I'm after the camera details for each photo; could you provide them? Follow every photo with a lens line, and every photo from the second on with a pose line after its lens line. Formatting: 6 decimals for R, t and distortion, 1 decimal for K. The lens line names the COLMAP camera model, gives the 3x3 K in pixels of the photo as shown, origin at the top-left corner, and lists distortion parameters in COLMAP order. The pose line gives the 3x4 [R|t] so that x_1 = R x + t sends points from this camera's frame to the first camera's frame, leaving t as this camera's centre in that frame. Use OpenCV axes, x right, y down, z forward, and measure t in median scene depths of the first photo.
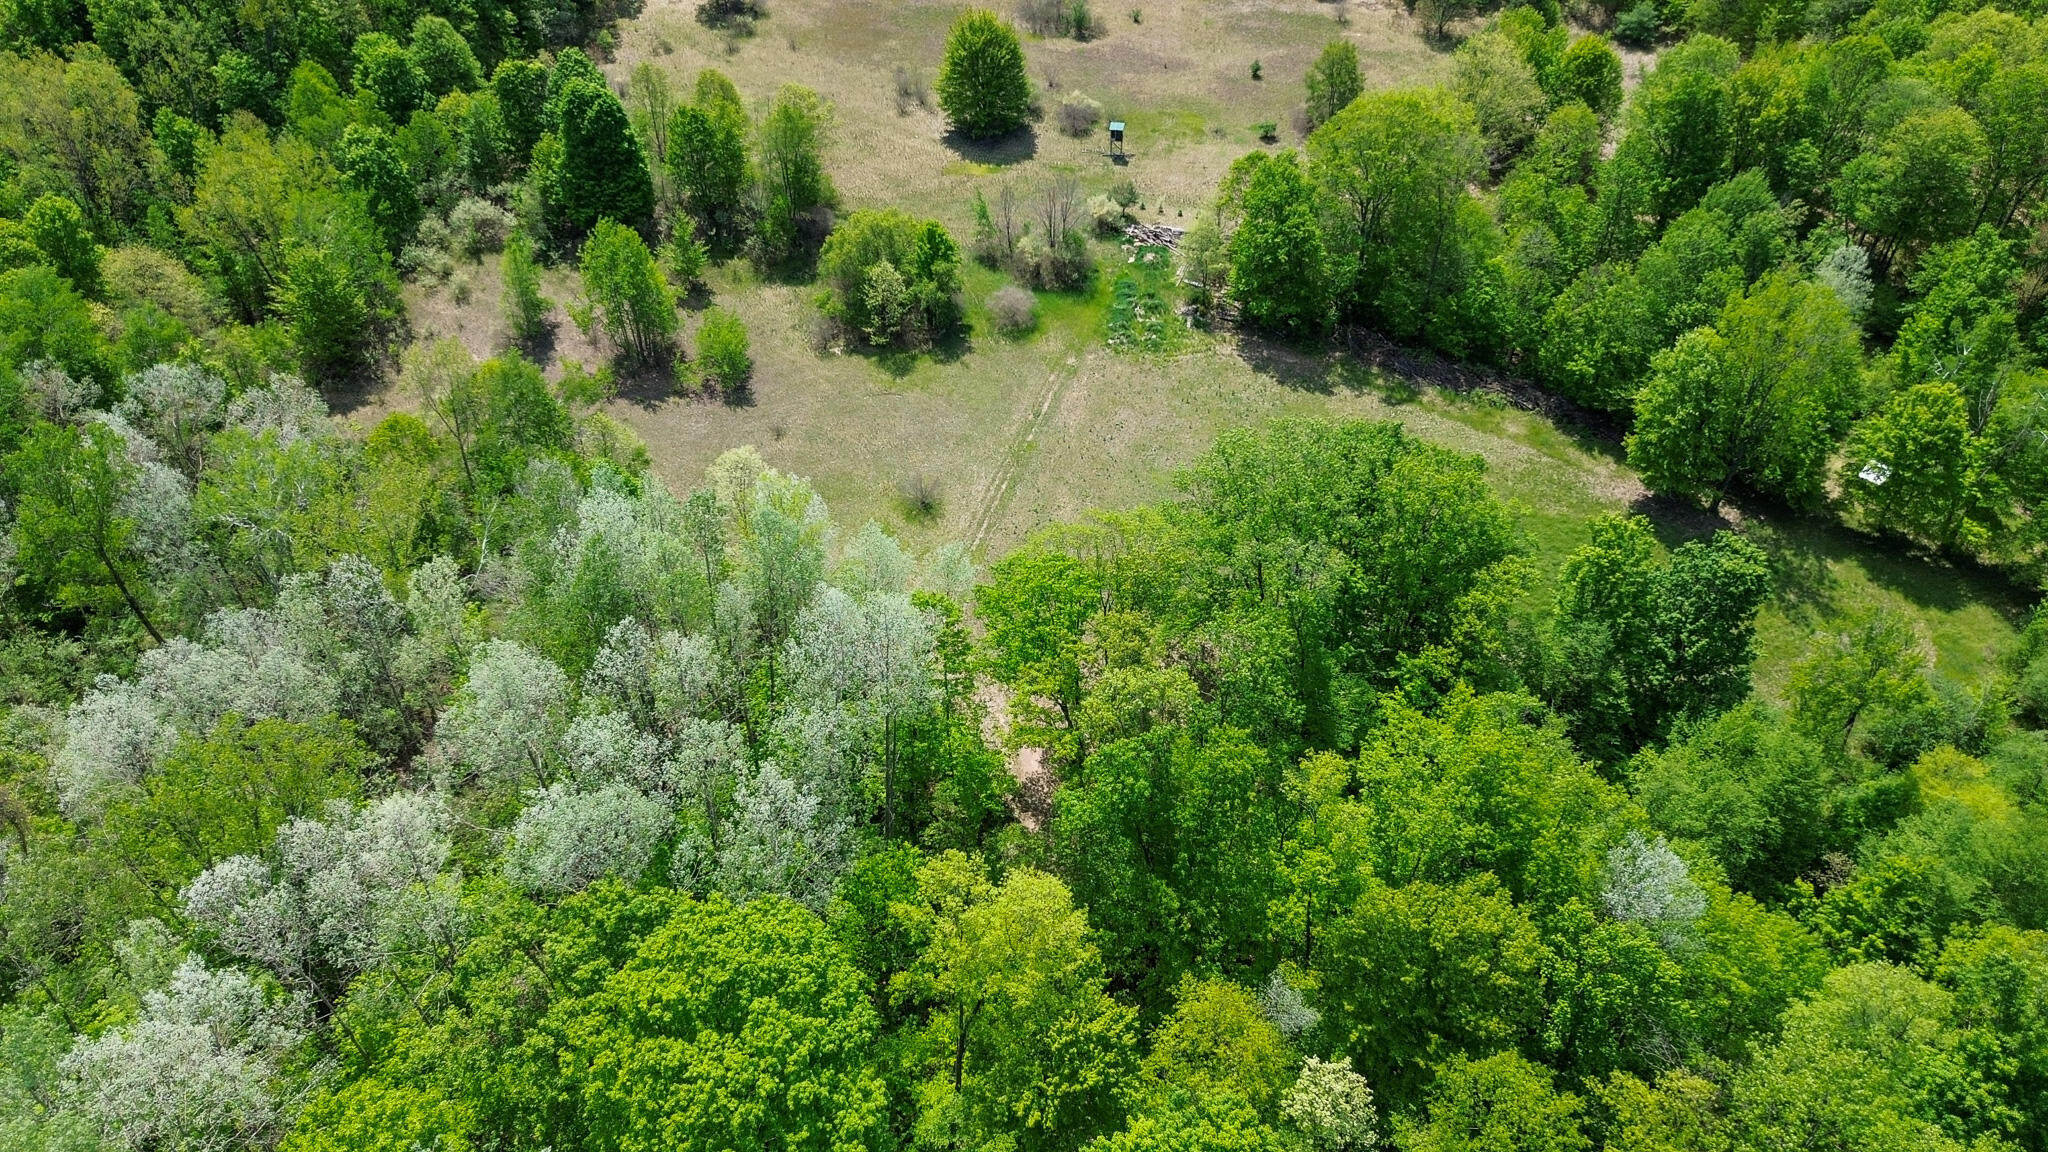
lens RADIAL K [[1474.8, 0, 1024.0], [0, 1474.8, 576.0], [0, 0, 1]] dist [0.059272, -0.008588]
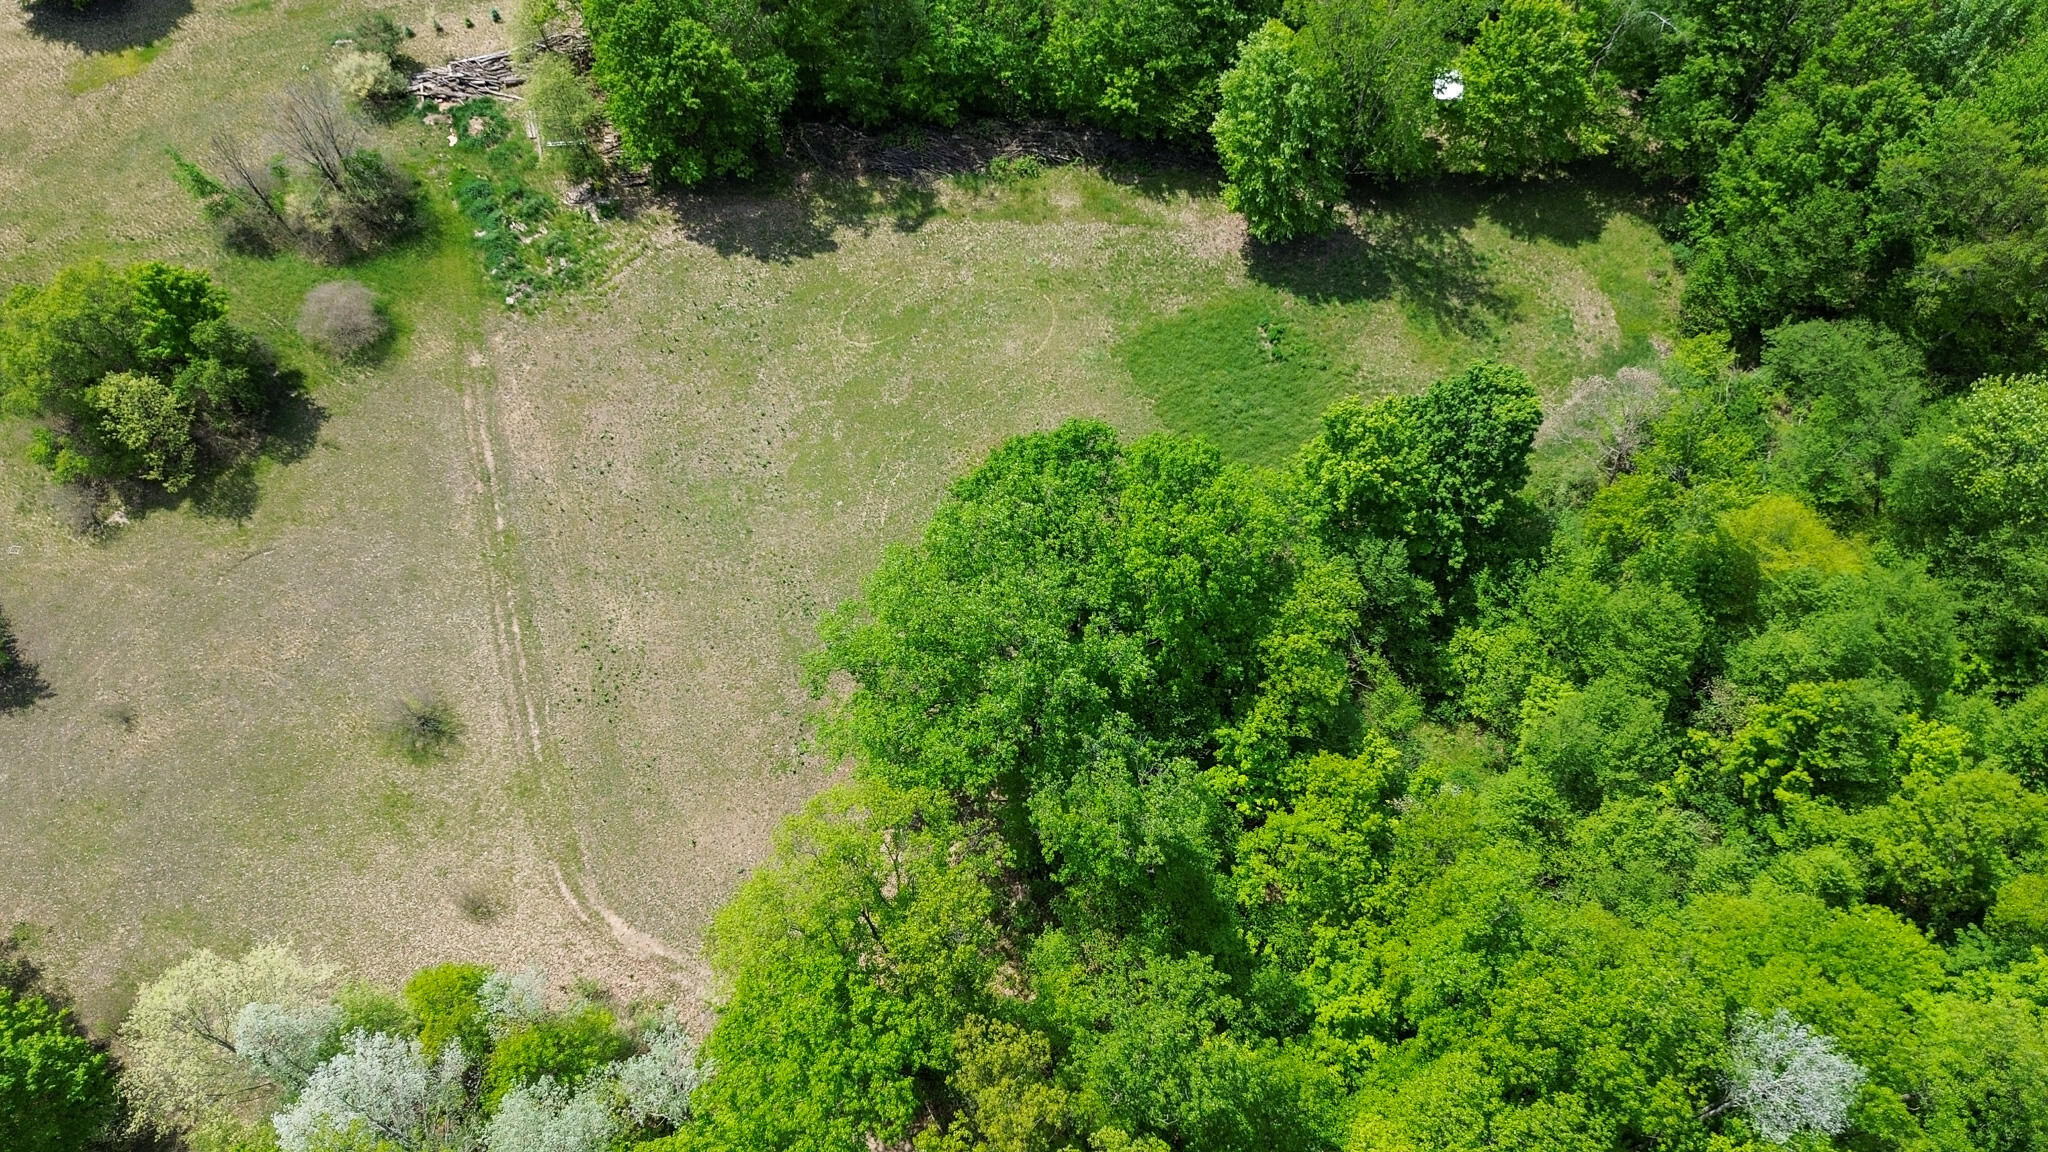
lens RADIAL K [[1474.8, 0, 1024.0], [0, 1474.8, 576.0], [0, 0, 1]] dist [0.059272, -0.008588]
pose [[0.826148, -0.493385, 0.272121, 0.004781], [0.378706, 0.843818, 0.380200, -0.226164], [-0.417206, -0.211048, 0.883967, 0.272179]]
